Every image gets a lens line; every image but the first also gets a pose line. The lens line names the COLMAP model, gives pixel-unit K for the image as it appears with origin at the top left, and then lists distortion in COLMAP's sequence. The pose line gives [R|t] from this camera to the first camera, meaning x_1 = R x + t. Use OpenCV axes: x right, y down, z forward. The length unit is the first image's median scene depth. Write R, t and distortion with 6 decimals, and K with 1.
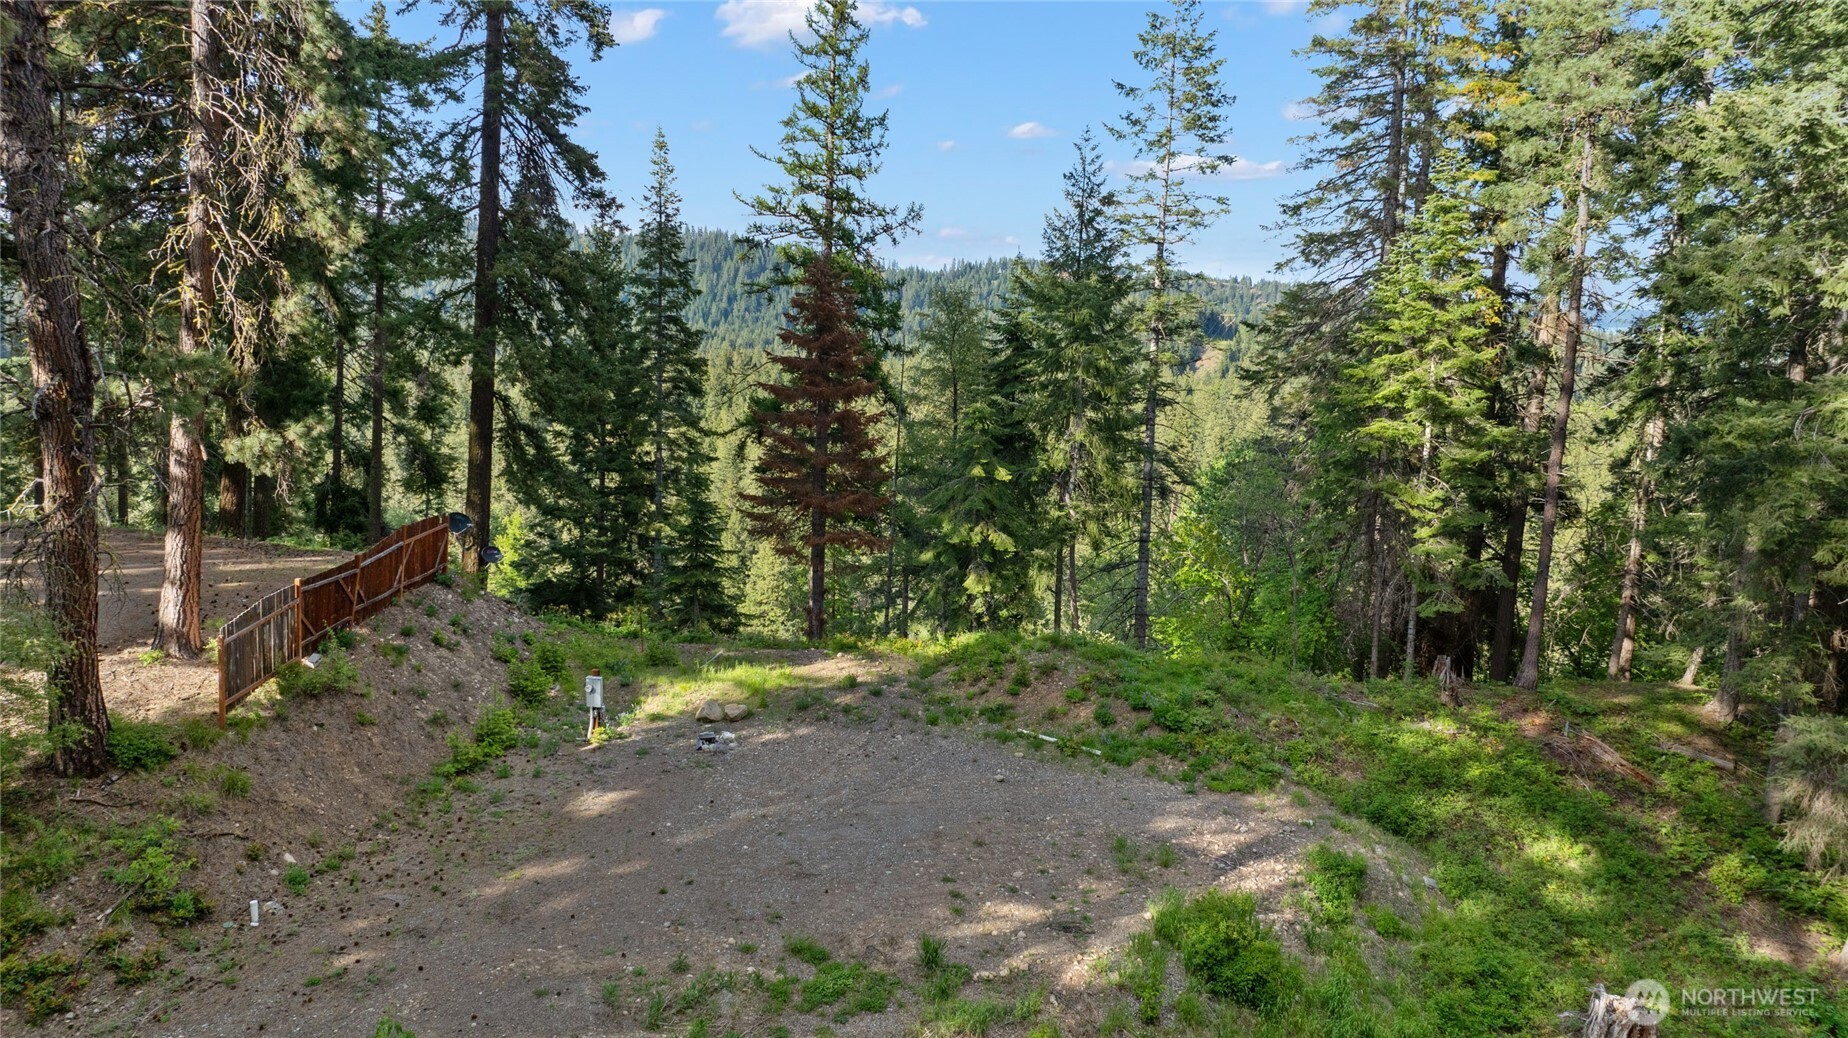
lens RADIAL K [[1300.9, 0, 929.2], [0, 1300.9, 522.3], [0, 0, 1]] dist [-0.014831, -0.008609]
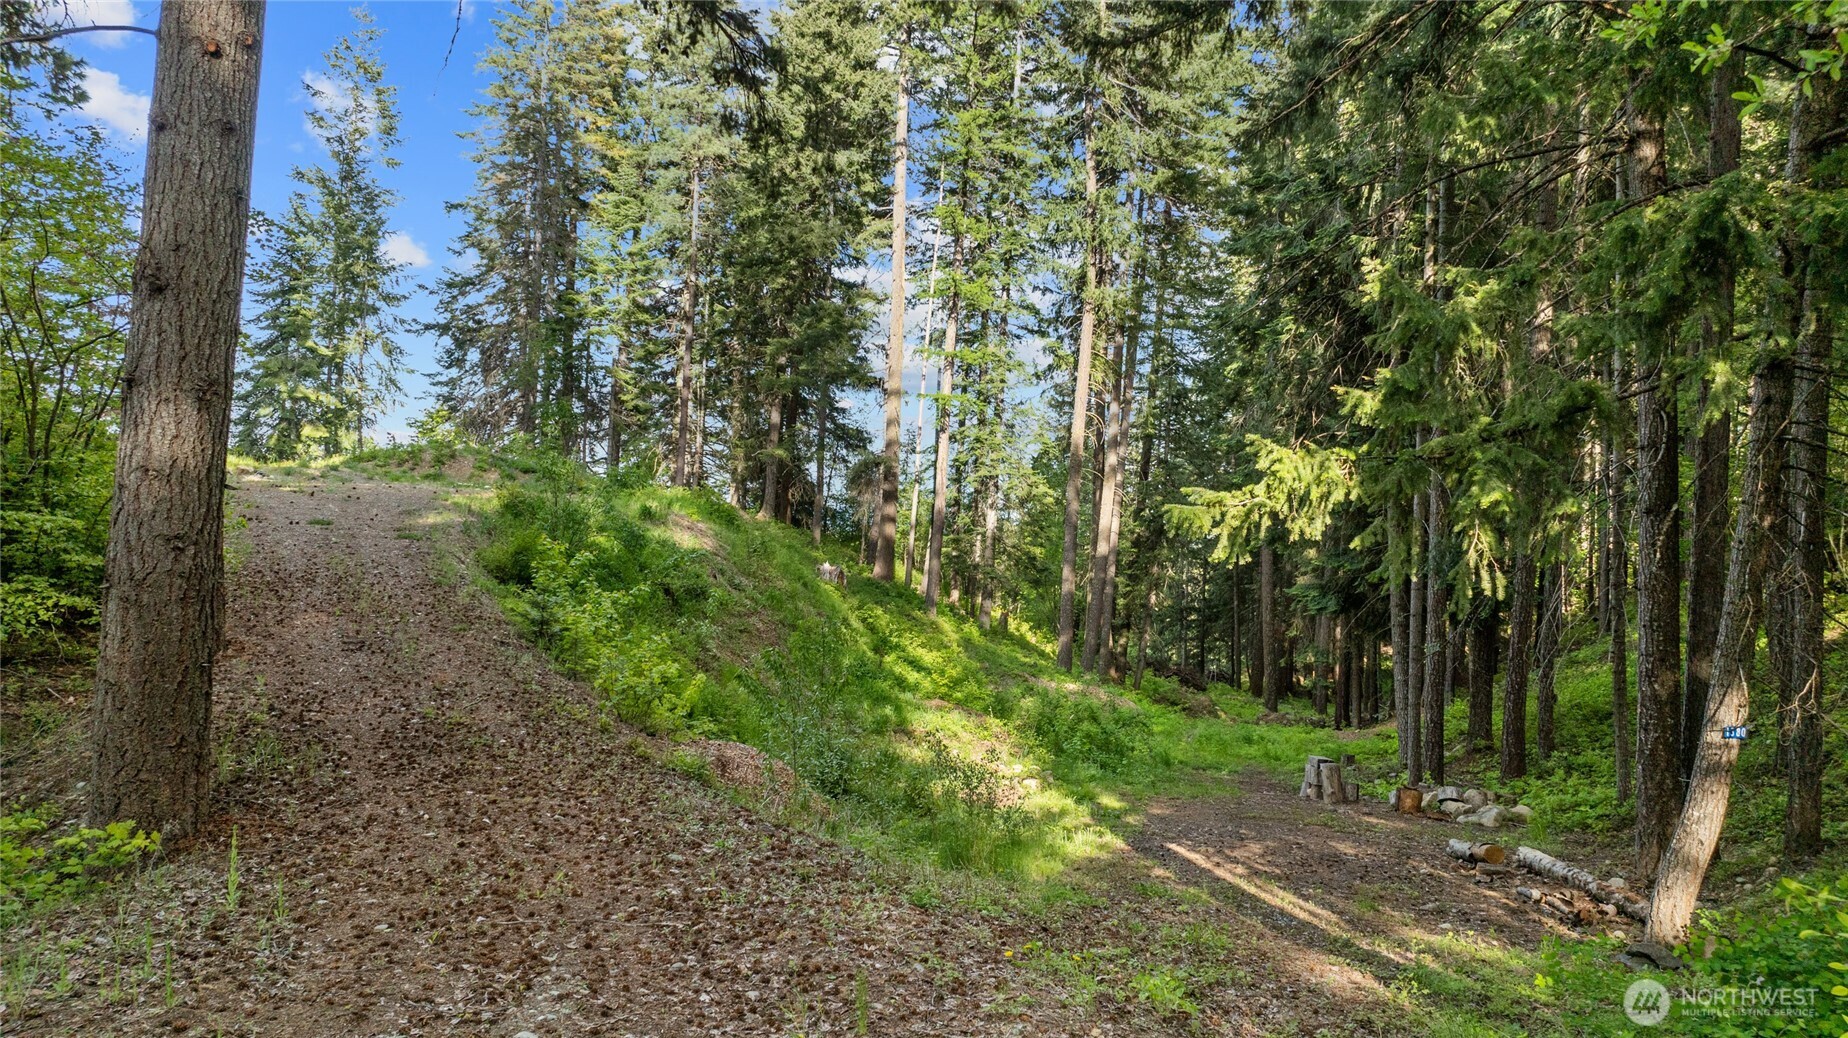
lens RADIAL K [[1300.9, 0, 929.2], [0, 1300.9, 522.3], [0, 0, 1]] dist [-0.014831, -0.008609]
pose [[0.620929, -0.002542, 0.783863, -0.731898], [0.087926, 0.993910, -0.066426, 0.341470], [-0.778920, 0.110168, 0.617371, -0.293952]]
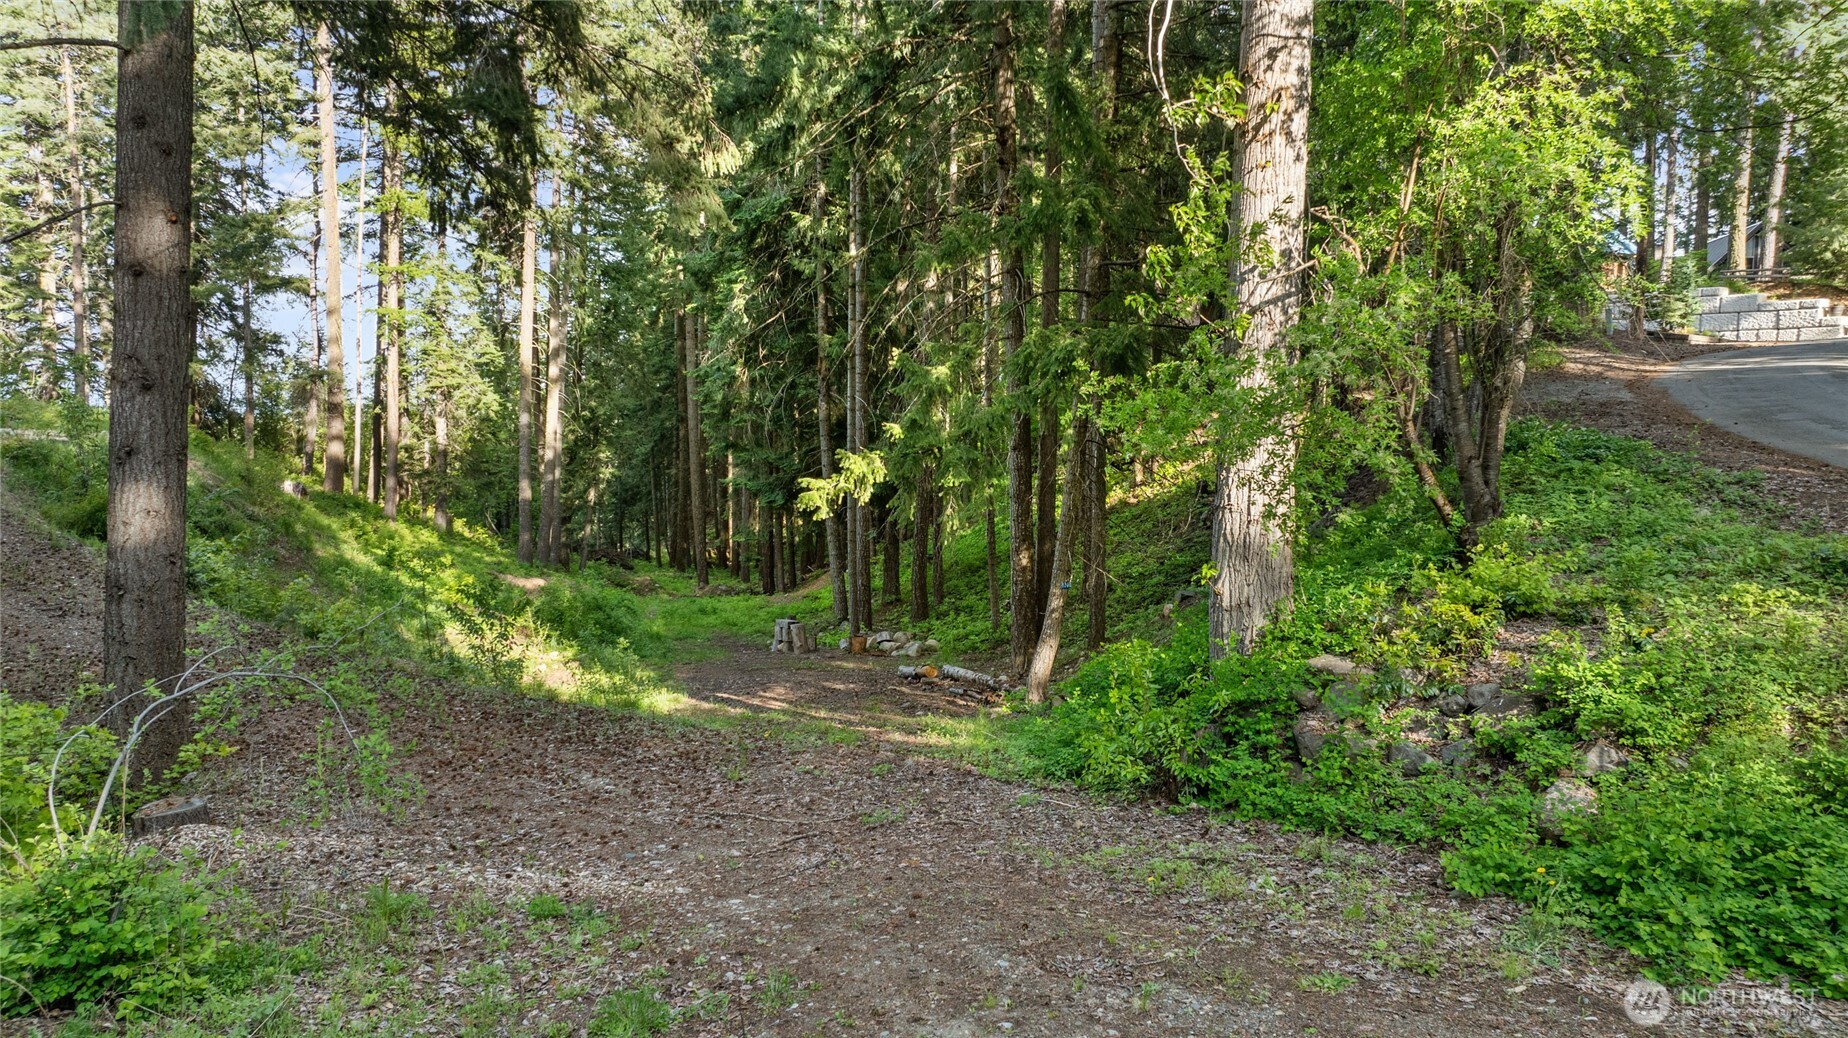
lens RADIAL K [[1292.5, 0, 938.1], [0, 1292.5, 527.4], [0, 0, 1]] dist [-0.007939, 0.000829]
pose [[0.194232, -0.113138, 0.974410, -0.966245], [0.133050, 0.987186, 0.088100, 0.298934], [-0.971891, 0.112533, 0.206796, -0.316559]]
